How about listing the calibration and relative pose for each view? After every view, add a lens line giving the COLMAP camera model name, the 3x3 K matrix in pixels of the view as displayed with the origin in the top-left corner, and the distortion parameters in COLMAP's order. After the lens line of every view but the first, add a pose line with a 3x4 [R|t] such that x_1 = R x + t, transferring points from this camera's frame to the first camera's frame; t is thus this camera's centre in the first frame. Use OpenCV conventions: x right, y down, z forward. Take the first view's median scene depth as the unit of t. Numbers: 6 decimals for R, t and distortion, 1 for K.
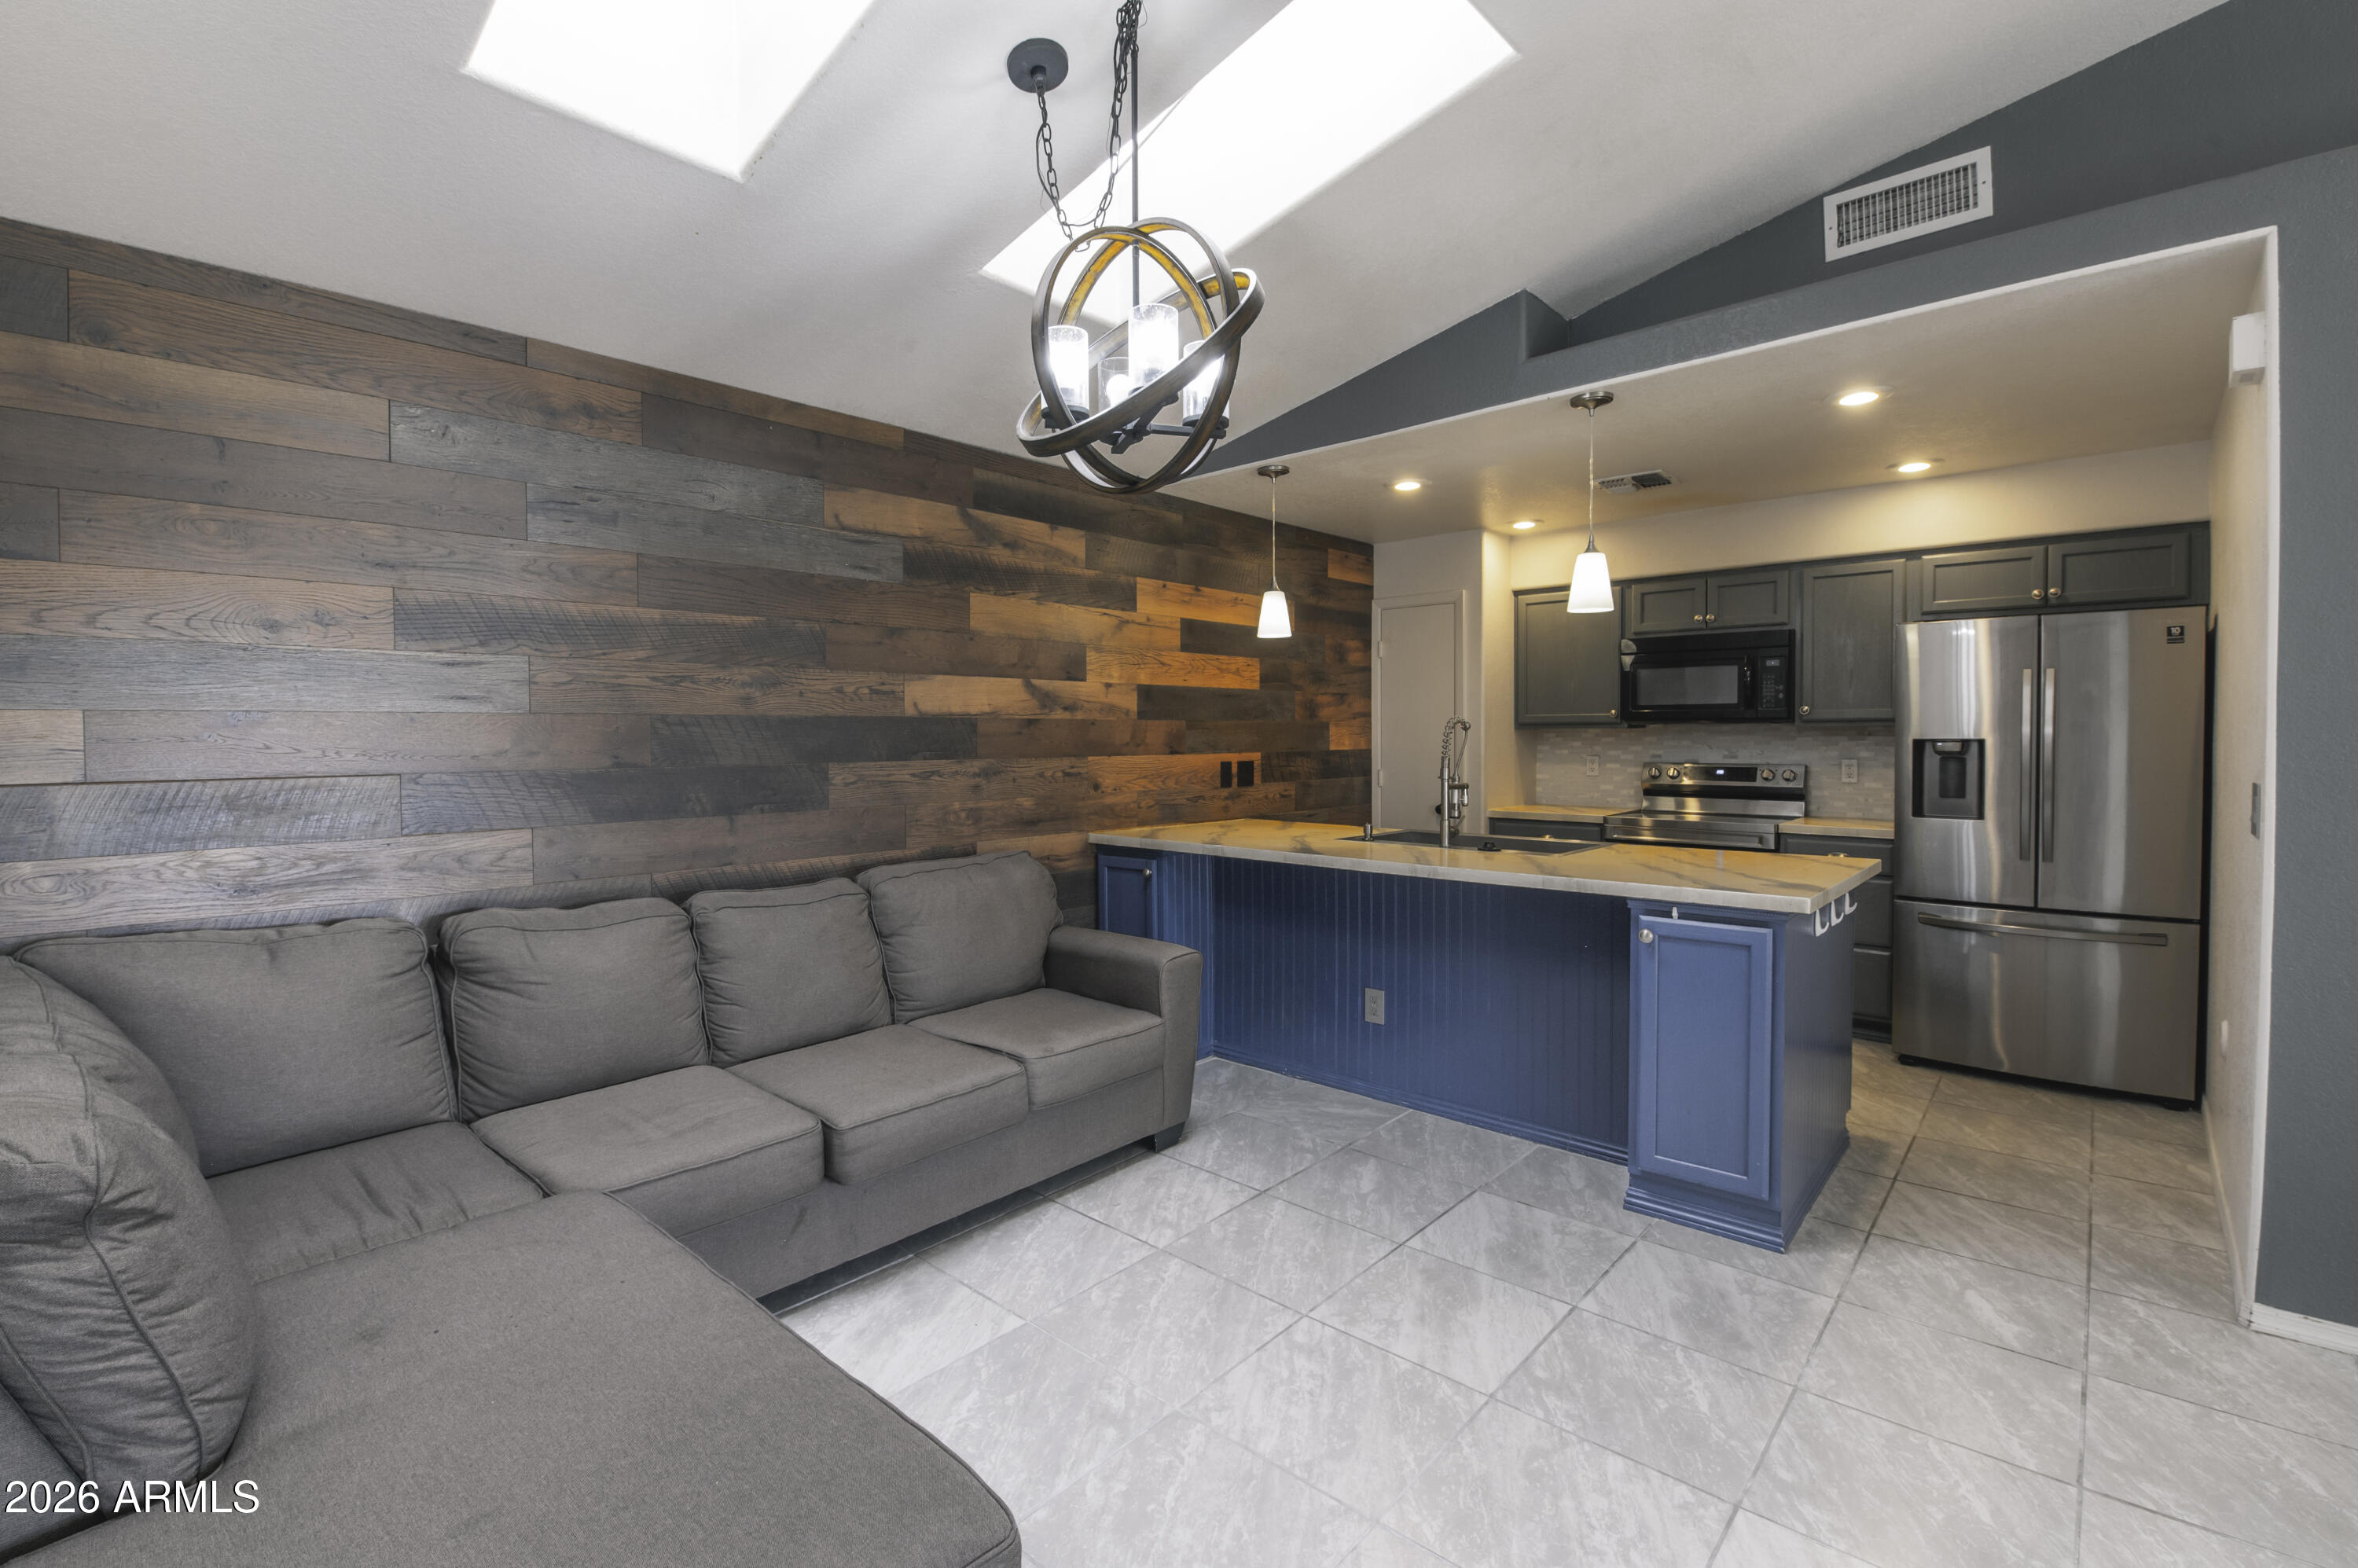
lens RADIAL K [[1080.4, 0, 1144.7], [0, 1080.4, 756.7], [0, 0, 1]] dist [-0.002365, -0.009254]
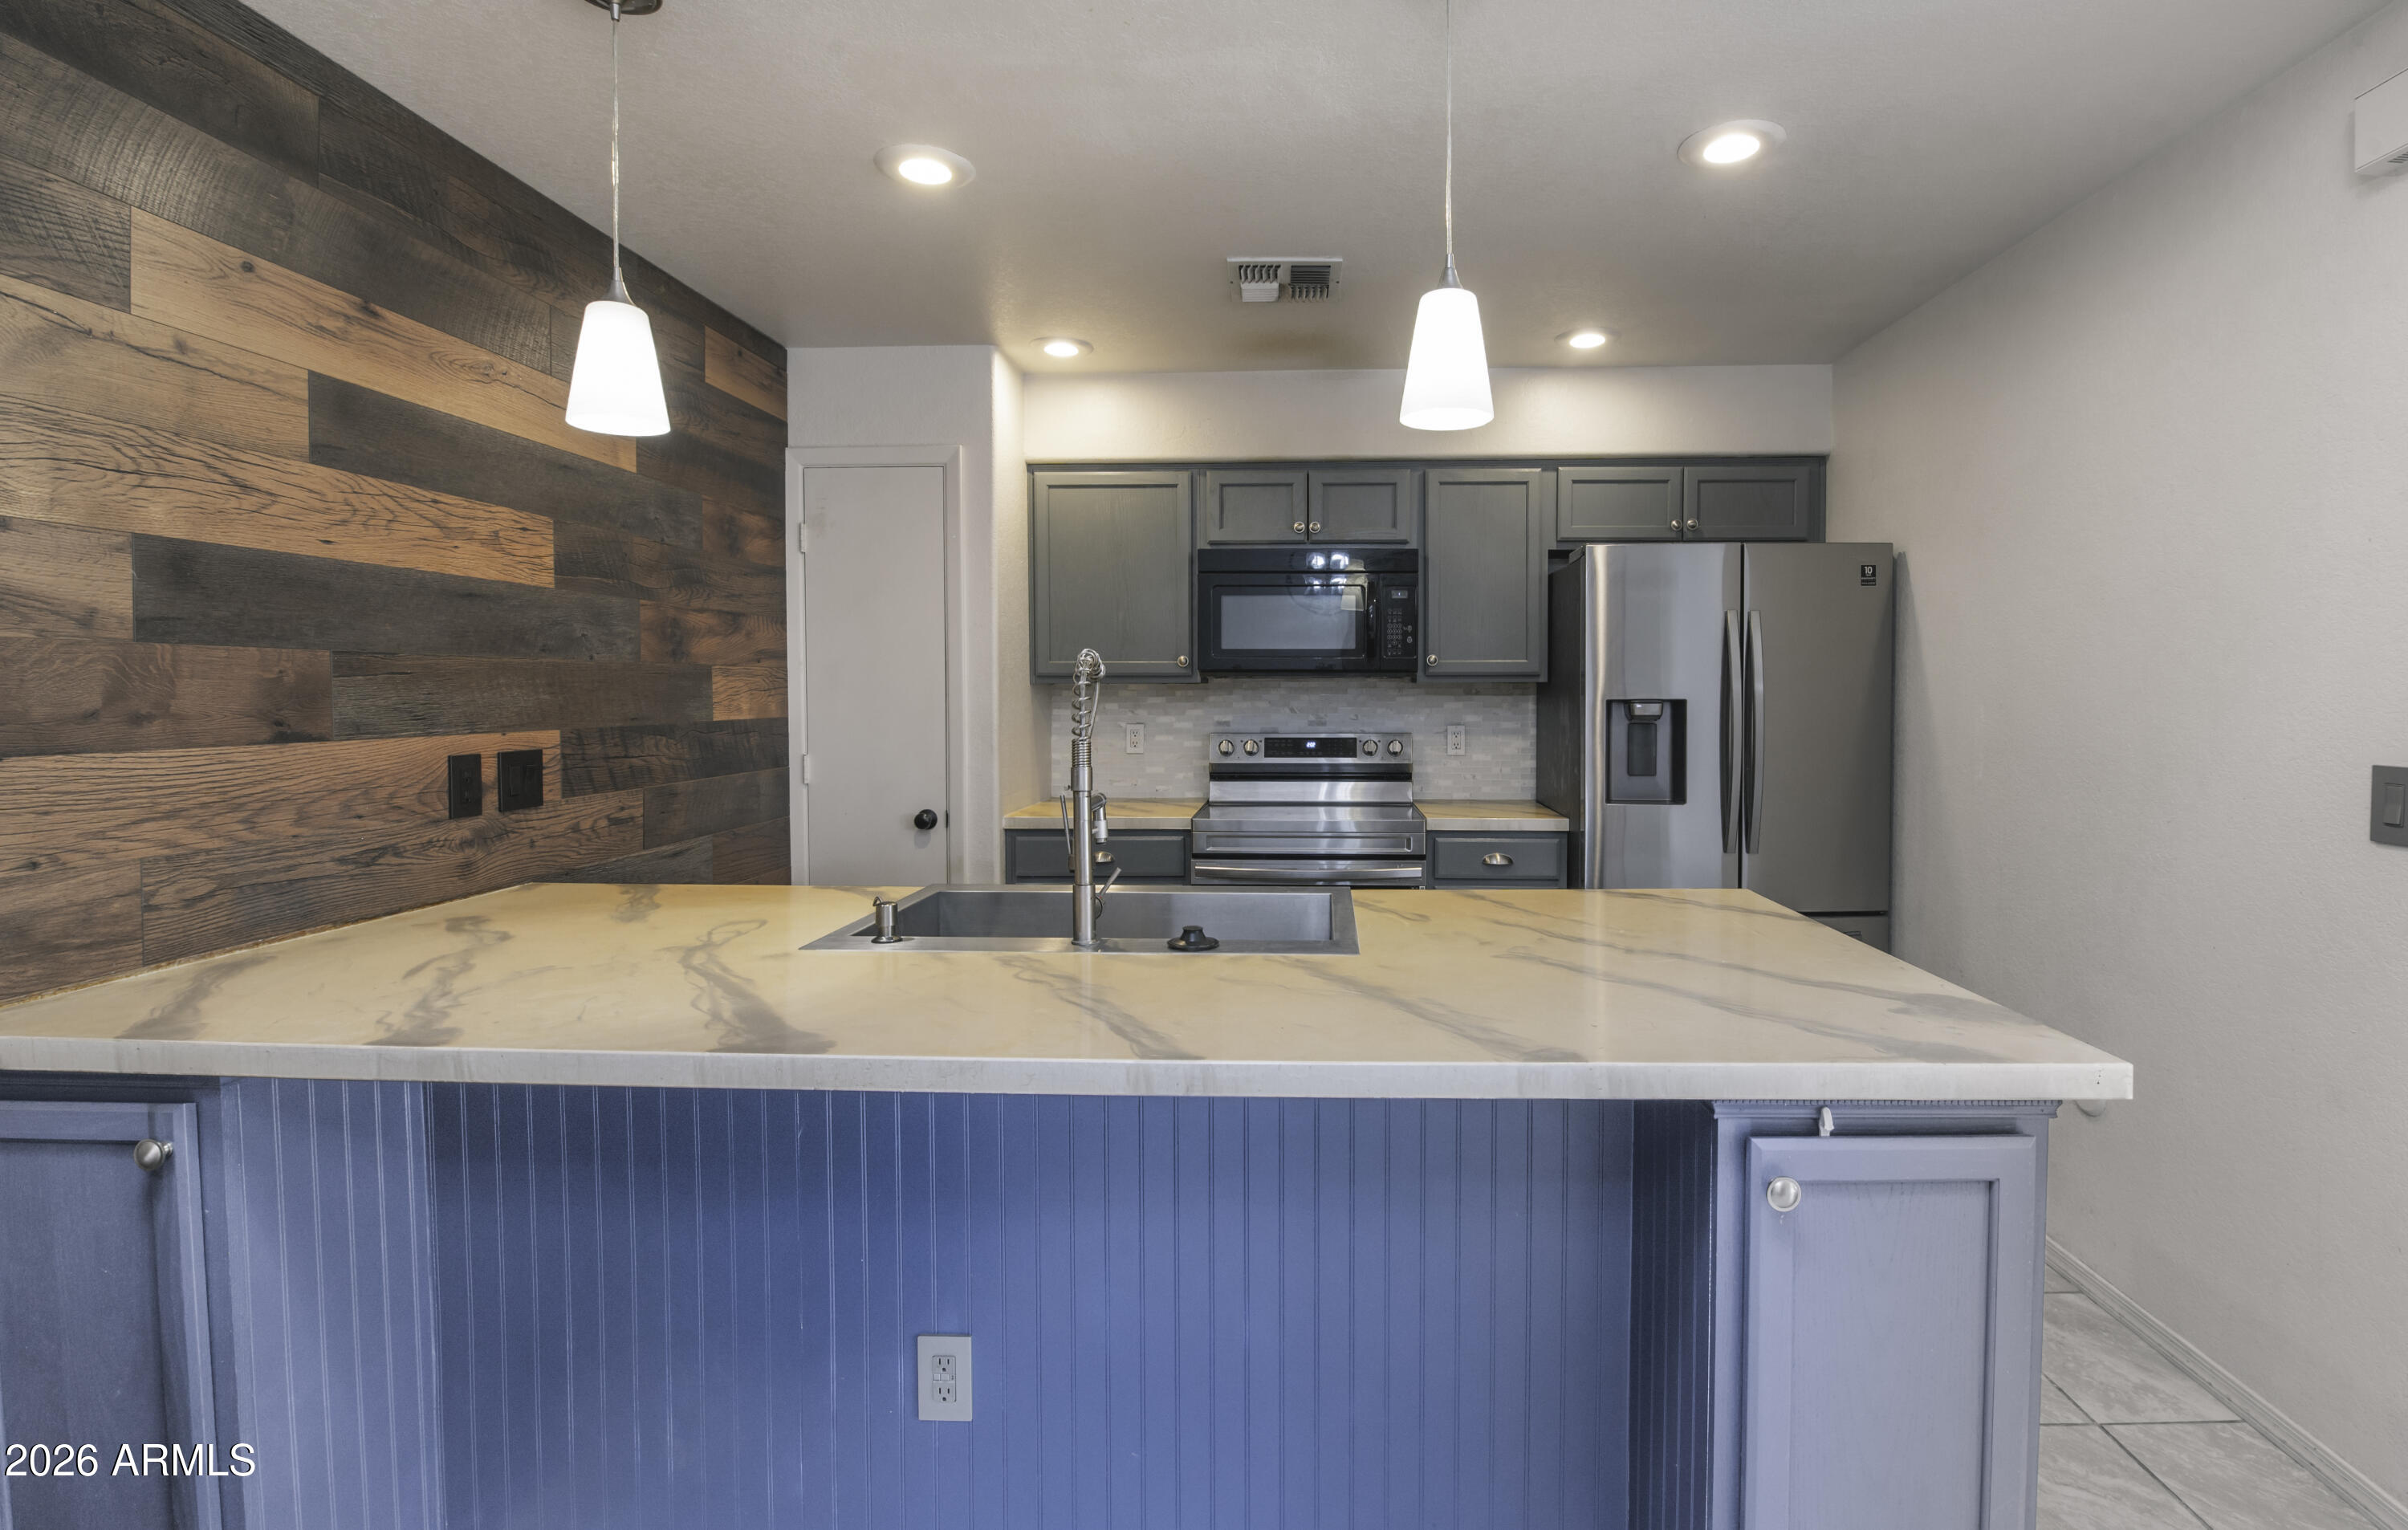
lens RADIAL K [[1102.2, 0, 1292.9], [0, 1102.2, 722.4], [0, 0, 1]] dist [-0.013479, -0.004425]
pose [[0.750692, -0.014251, 0.660498, 0.044858], [0.010264, 0.999898, 0.009909, -0.010322], [-0.660572, -0.000659, 0.750762, 0.575074]]
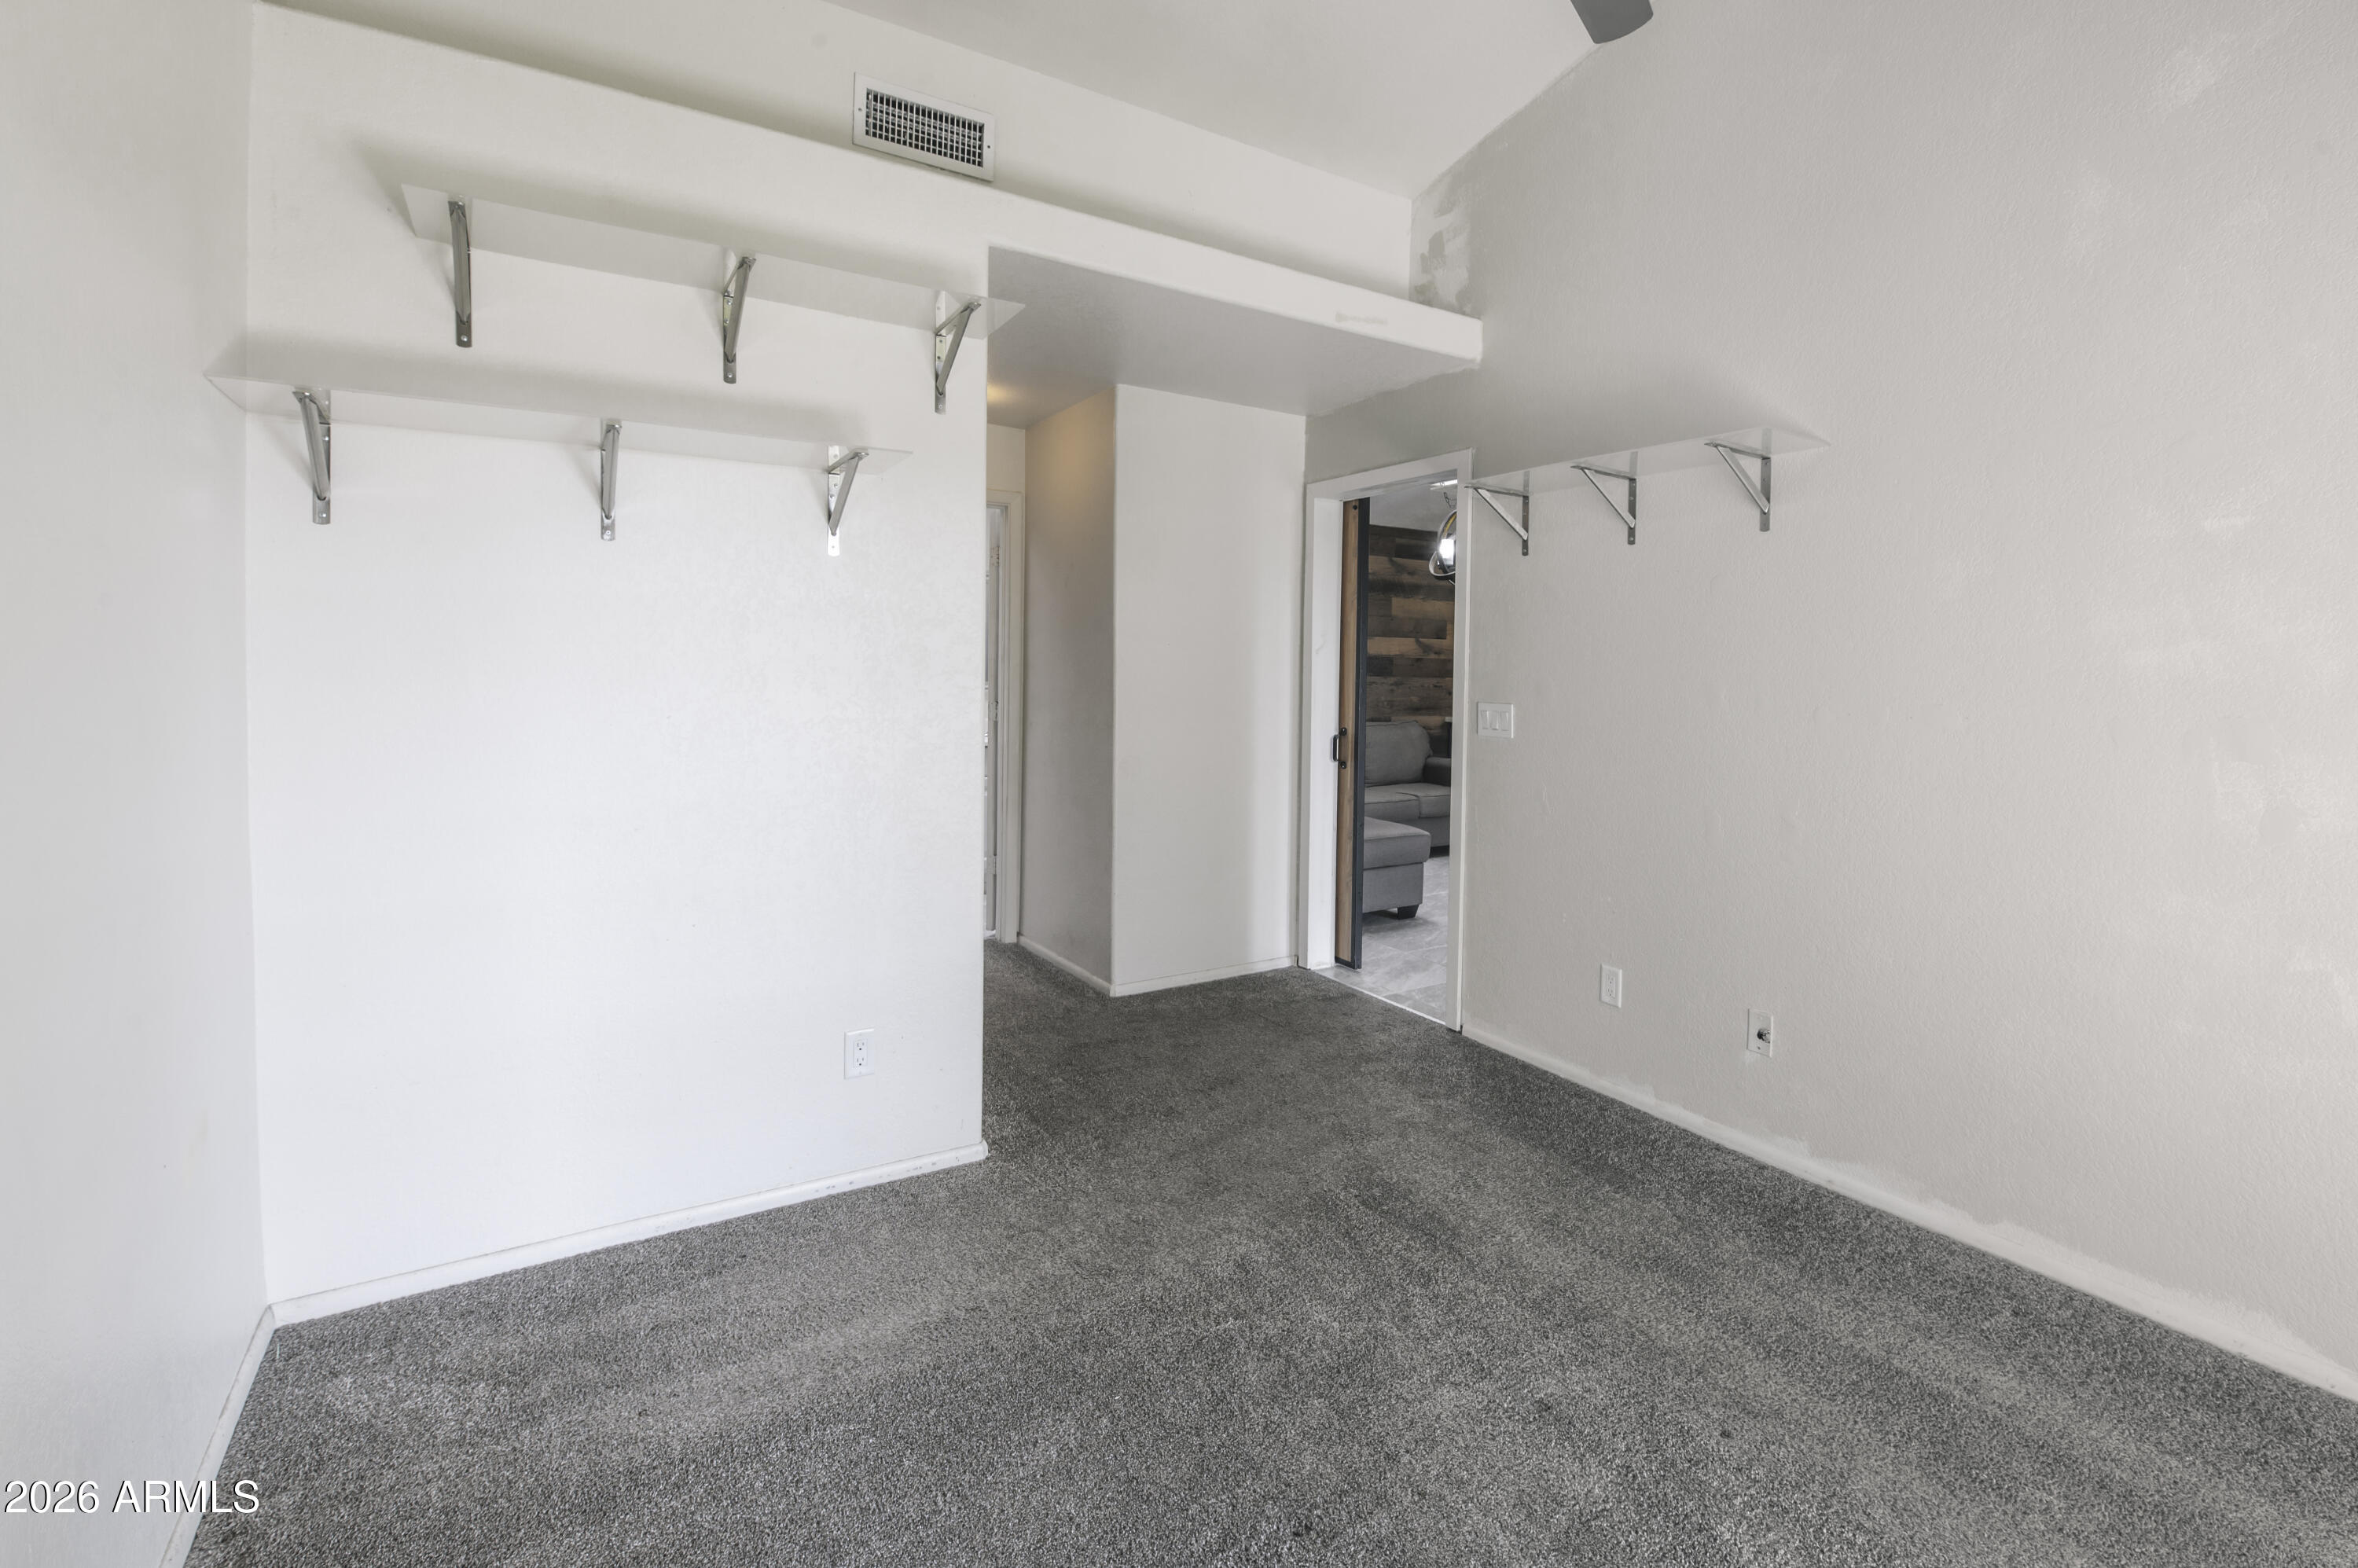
lens RADIAL K [[1080.4, 0, 1252.6], [0, 1080.4, 714.3], [0, 0, 1]] dist [-0.002365, -0.009254]
pose [[0.973411, 0.034707, -0.226422, 0.055103], [-0.029242, 0.999195, 0.027448, 0.024331], [0.227192, -0.020097, 0.973643, -1.058637]]
